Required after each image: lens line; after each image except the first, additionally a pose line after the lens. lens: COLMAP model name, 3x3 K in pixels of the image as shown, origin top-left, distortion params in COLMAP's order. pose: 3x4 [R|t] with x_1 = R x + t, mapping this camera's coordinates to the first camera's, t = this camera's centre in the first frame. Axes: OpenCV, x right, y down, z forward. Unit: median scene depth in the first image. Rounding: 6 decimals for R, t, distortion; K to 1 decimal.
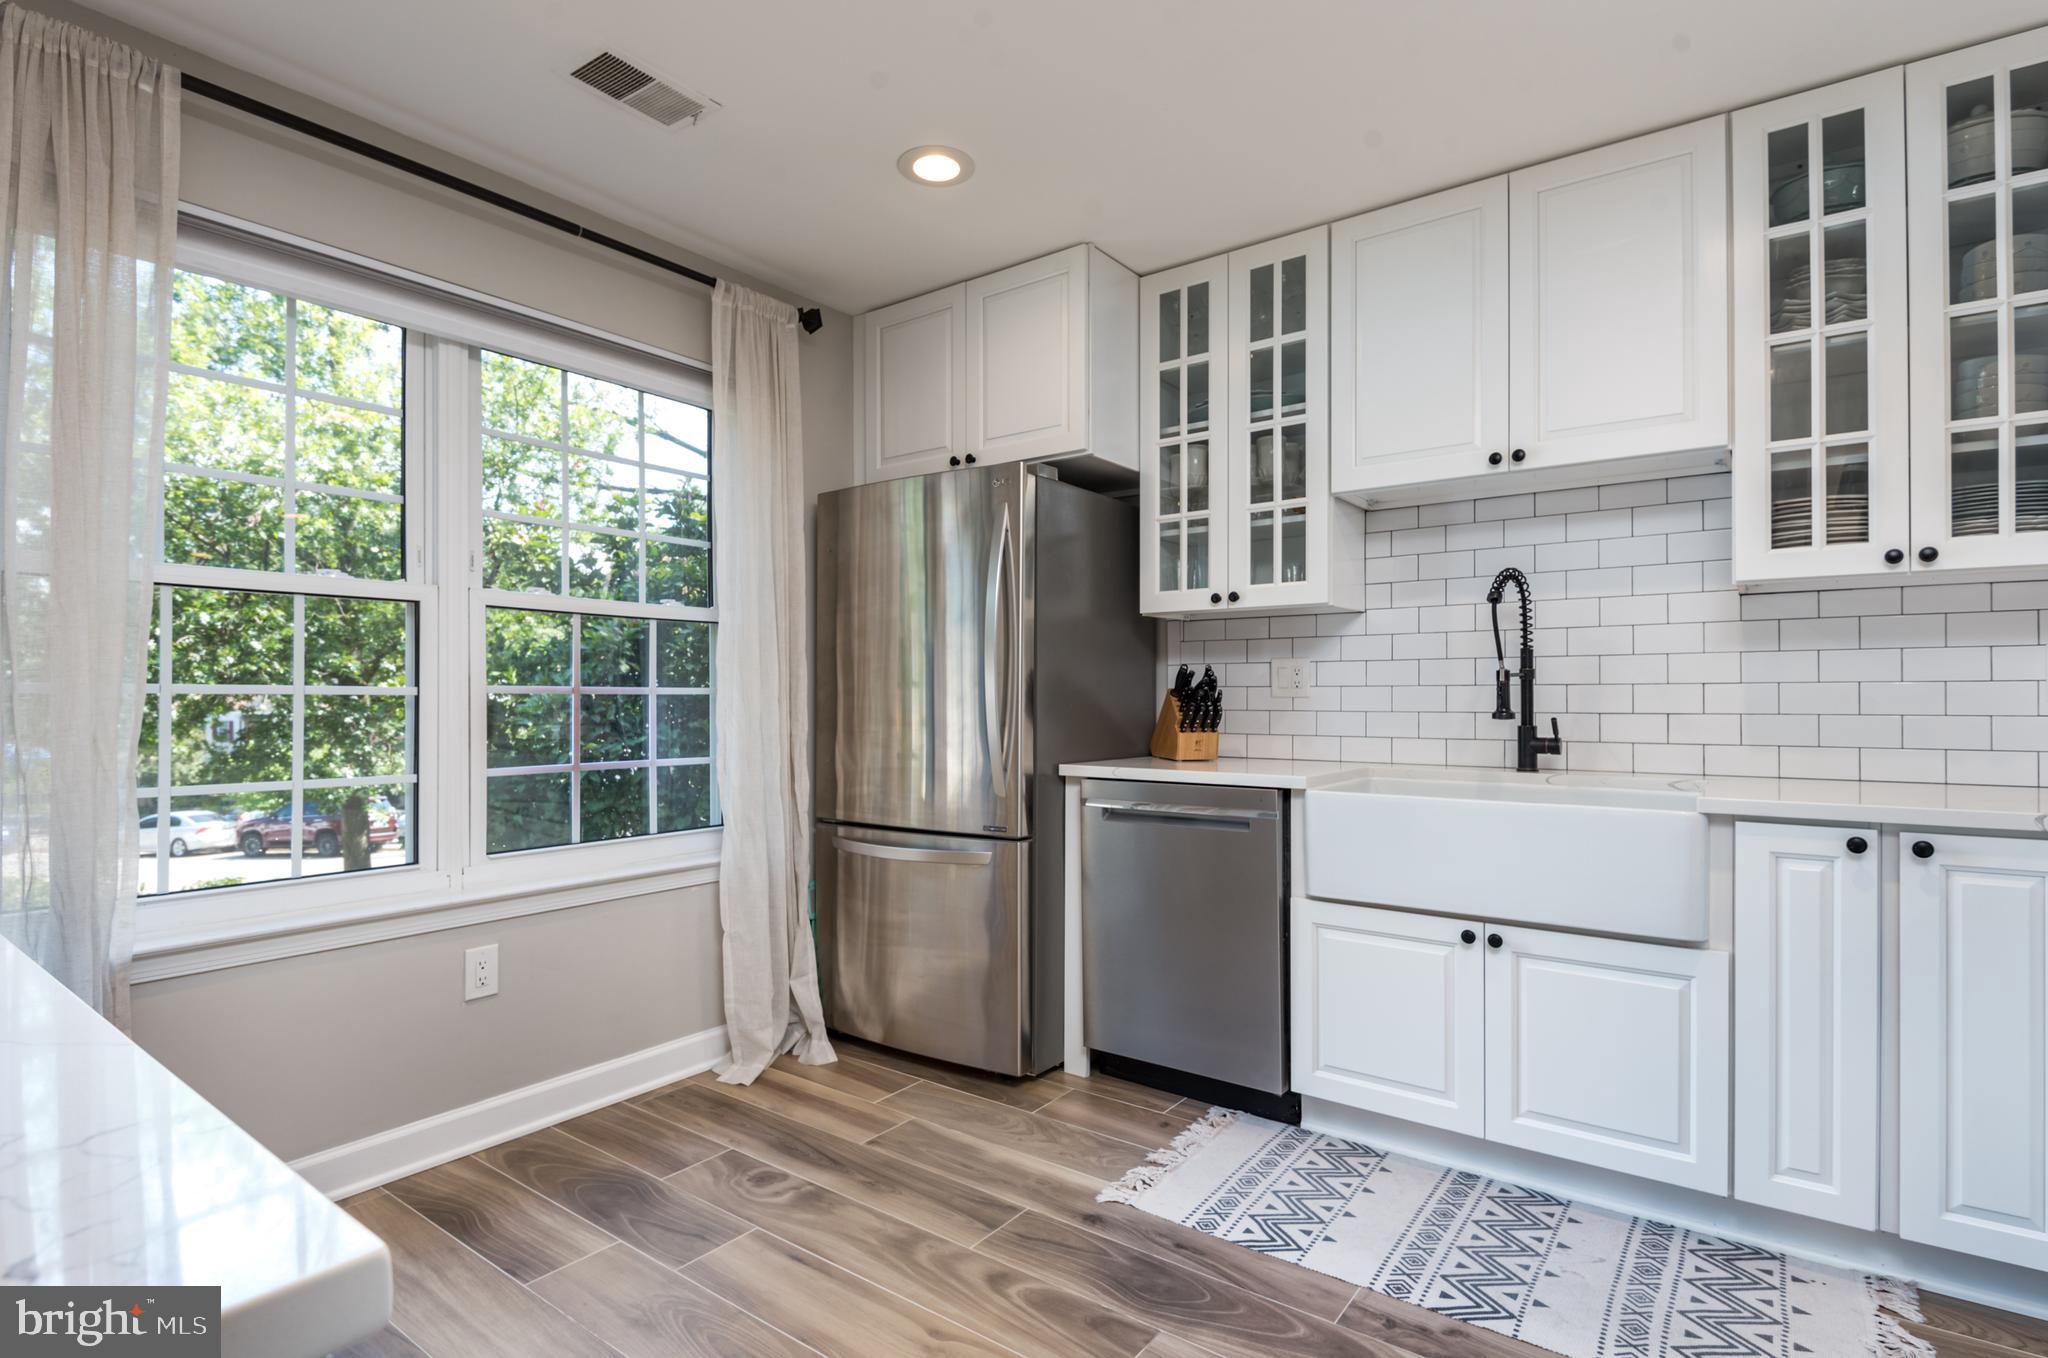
lens RADIAL K [[1029.8, 0, 1028.3], [0, 1029.8, 686.8], [0, 0, 1]] dist [0.028399, -0.024571]
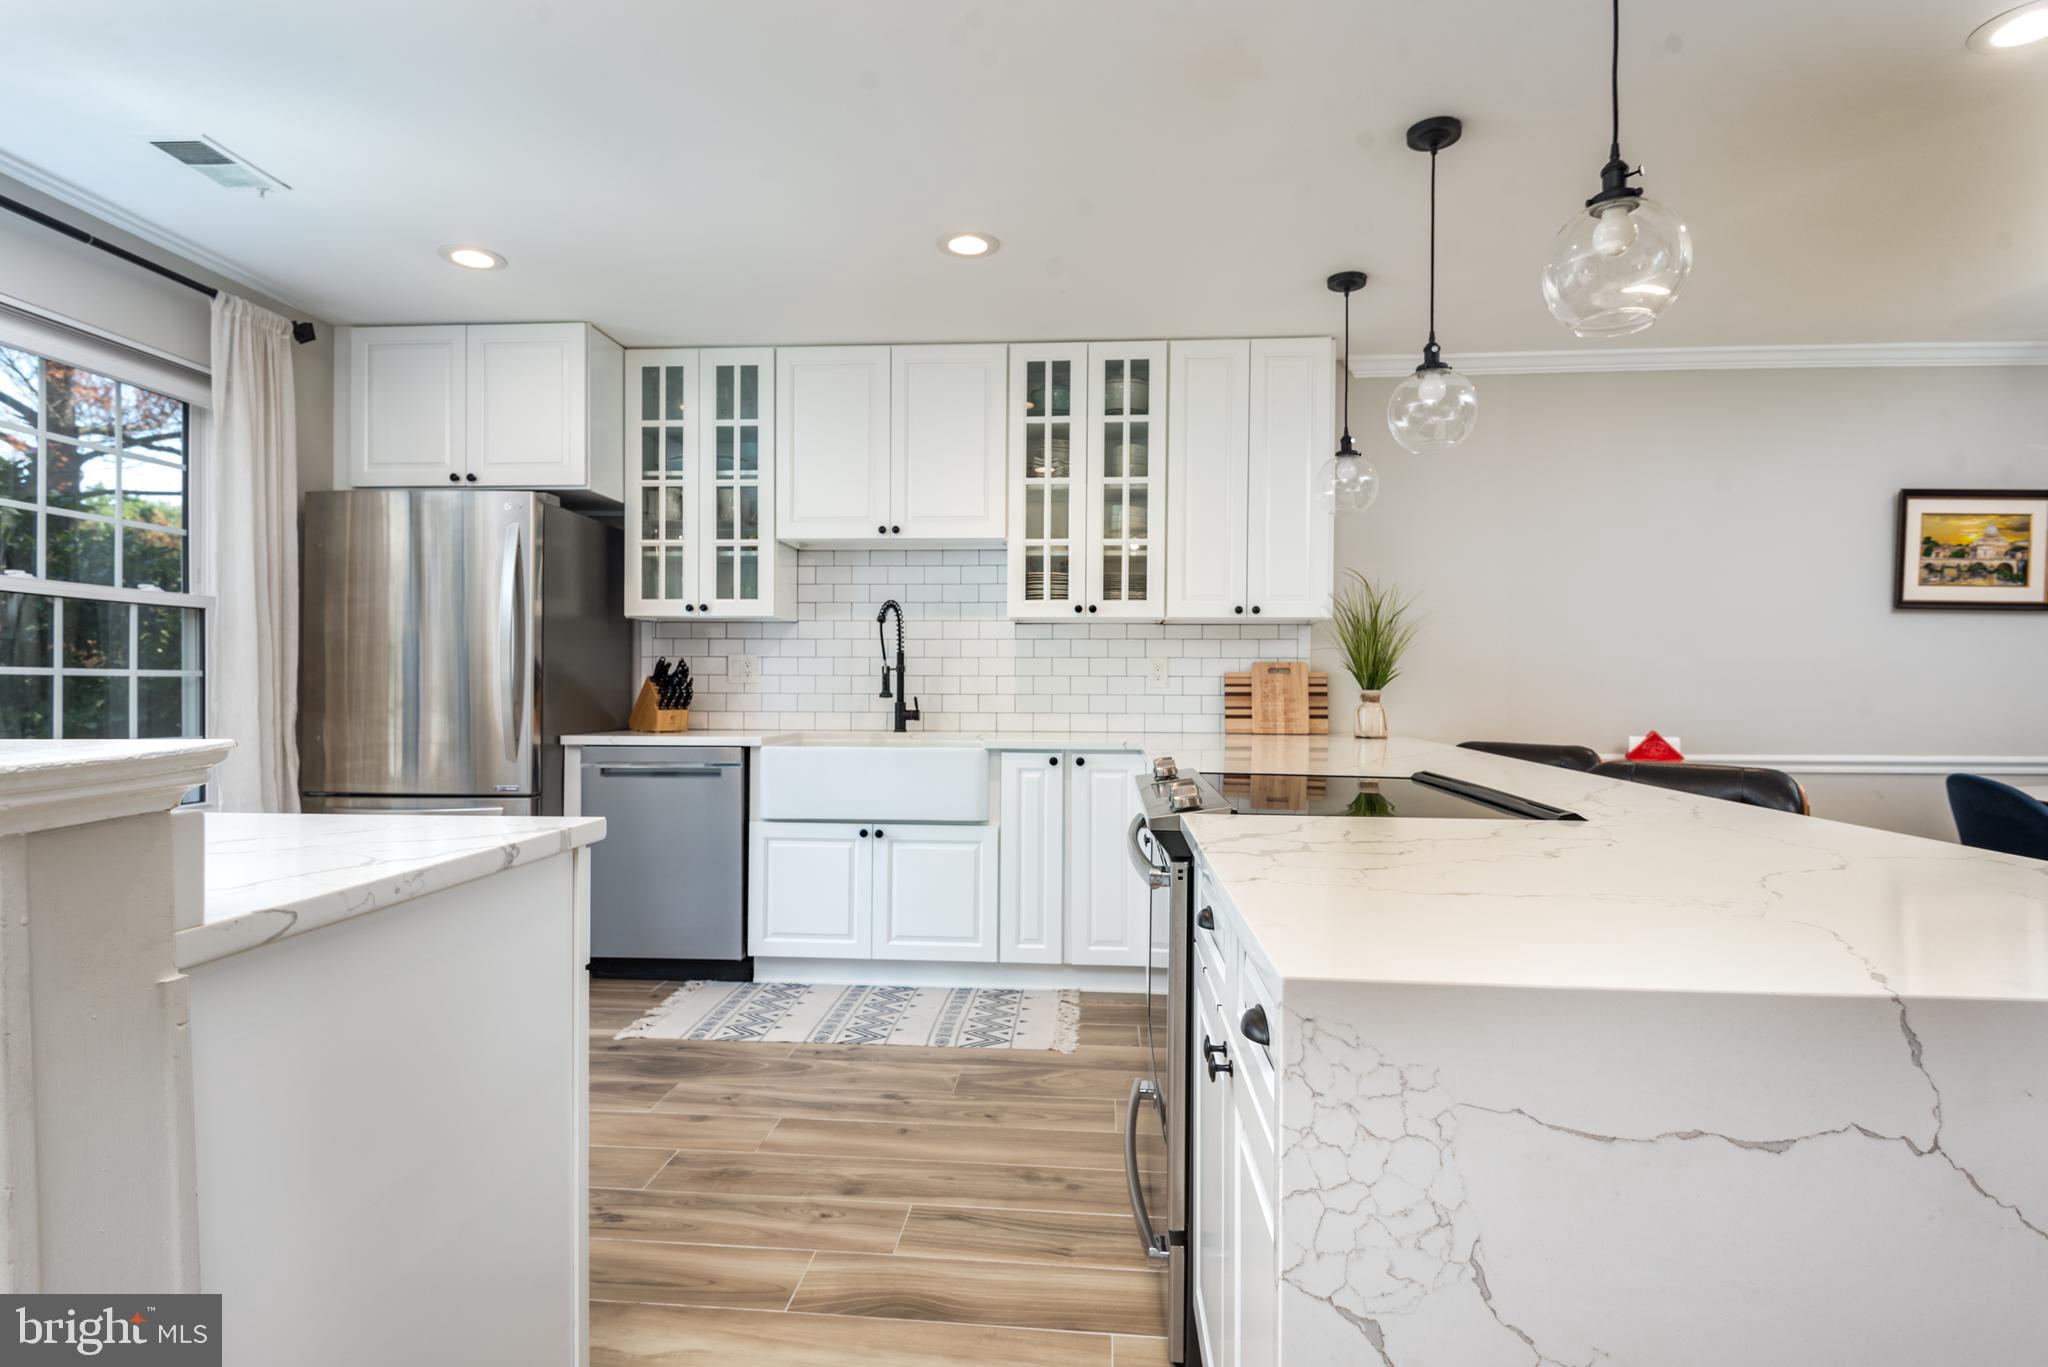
lens RADIAL K [[1029.8, 0, 1028.3], [0, 1029.8, 691.3], [0, 0, 1]] dist [0.028399, -0.024571]
pose [[0.847483, 0.003035, 0.530814, -0.177238], [-0.010586, 0.999881, 0.011184, 0.002262], [-0.530718, -0.015097, 0.847414, -0.415467]]
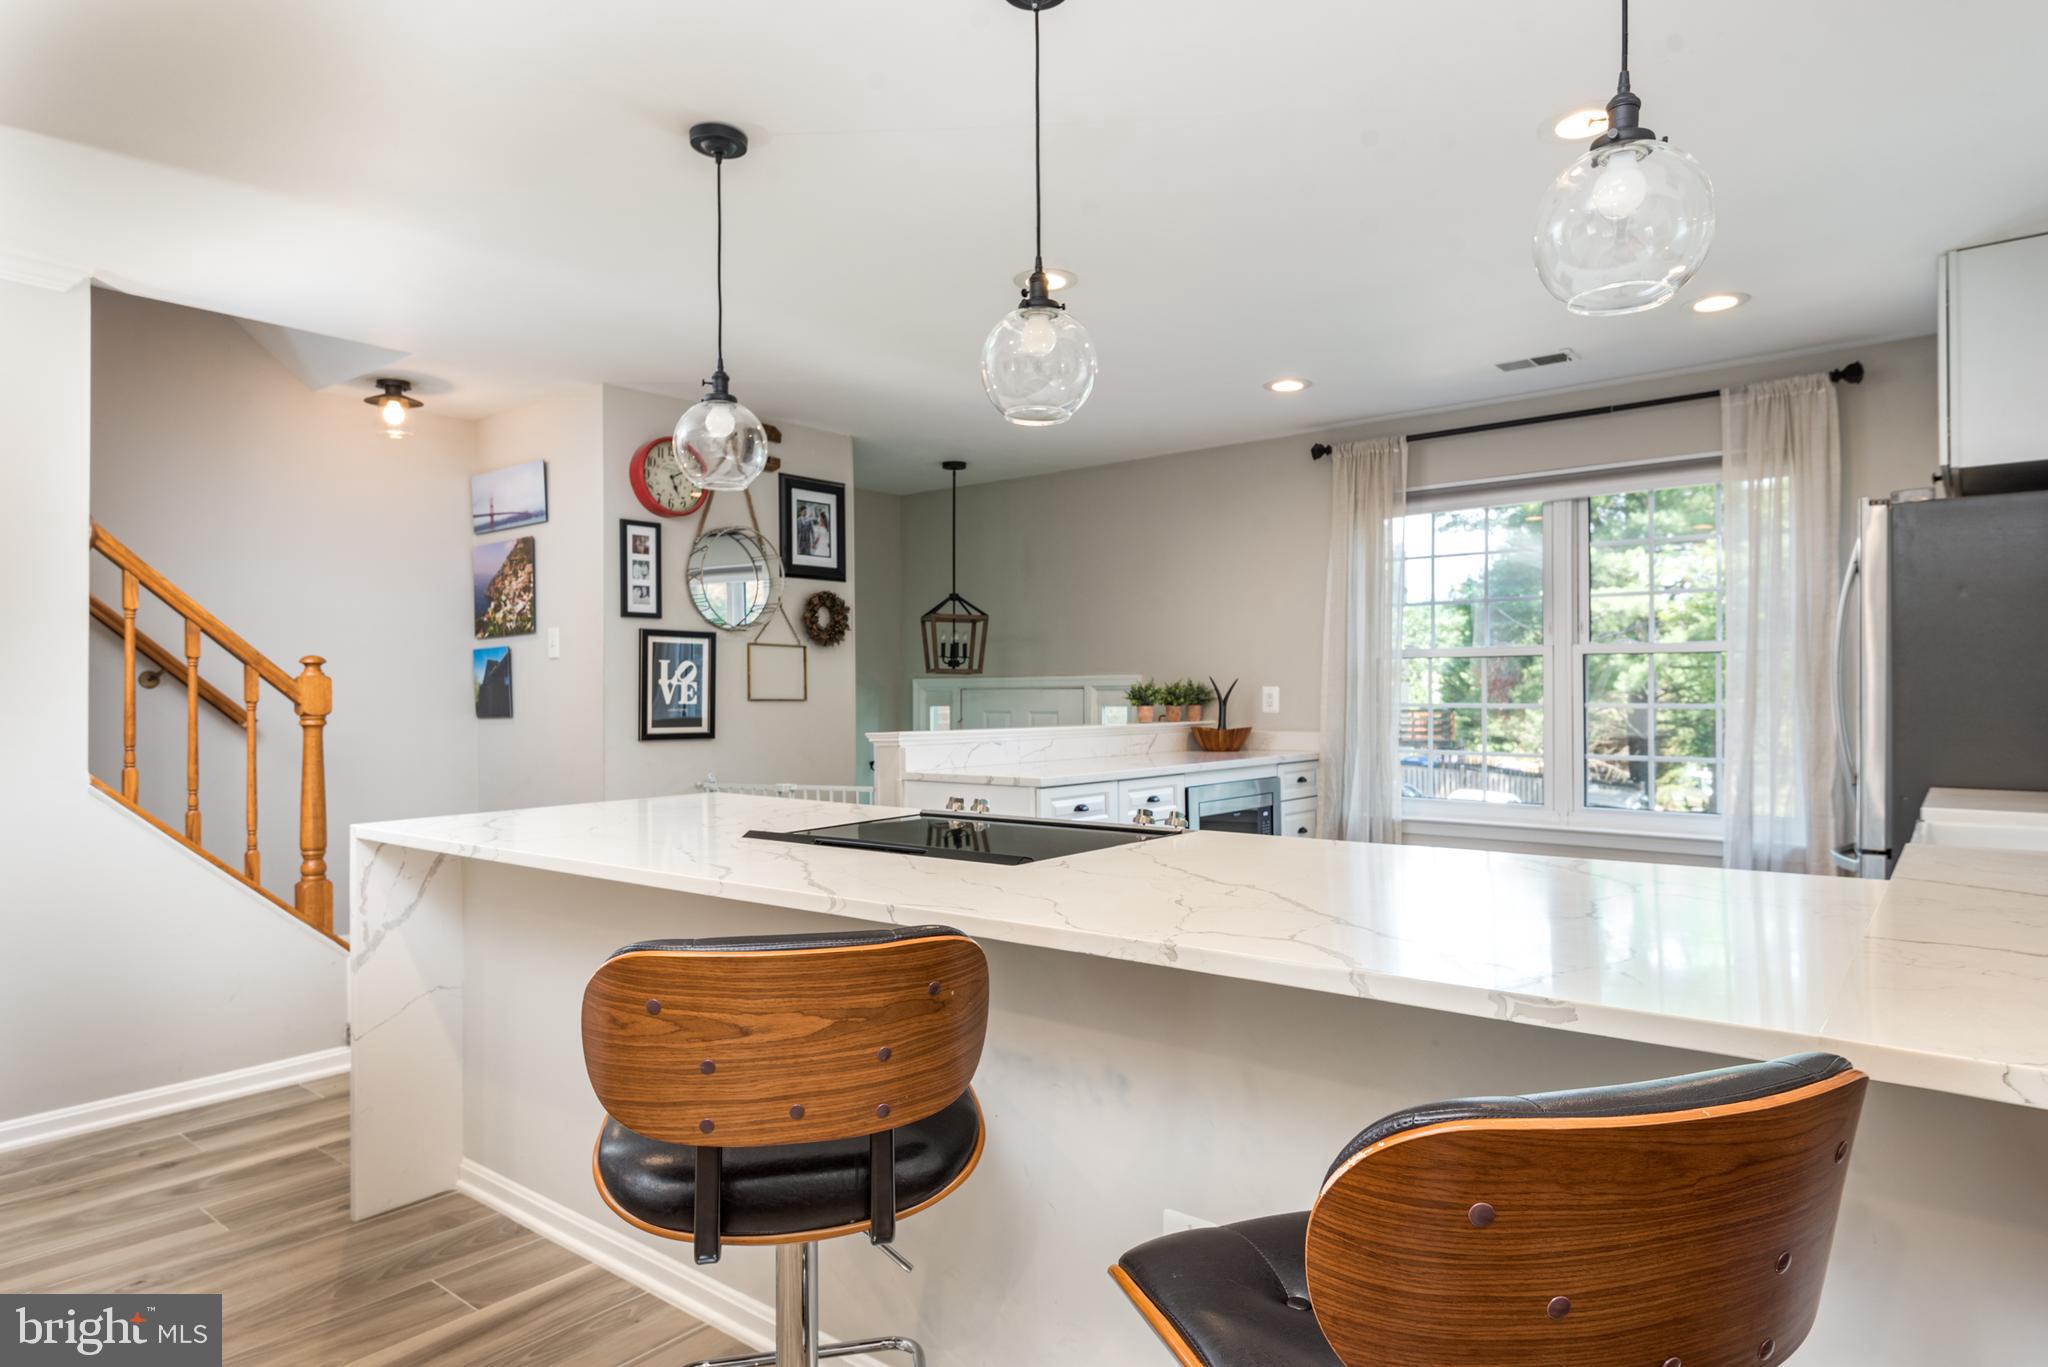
lens RADIAL K [[1160.0, 0, 1027.8], [0, 1160.0, 673.9], [0, 0, 1]] dist [0.038662, -0.042672]
pose [[-0.049172, -0.015139, -0.998676, 1.349555], [0.011905, 0.999805, -0.015742, -0.028585], [0.998719, -0.012664, -0.048982, 0.213192]]
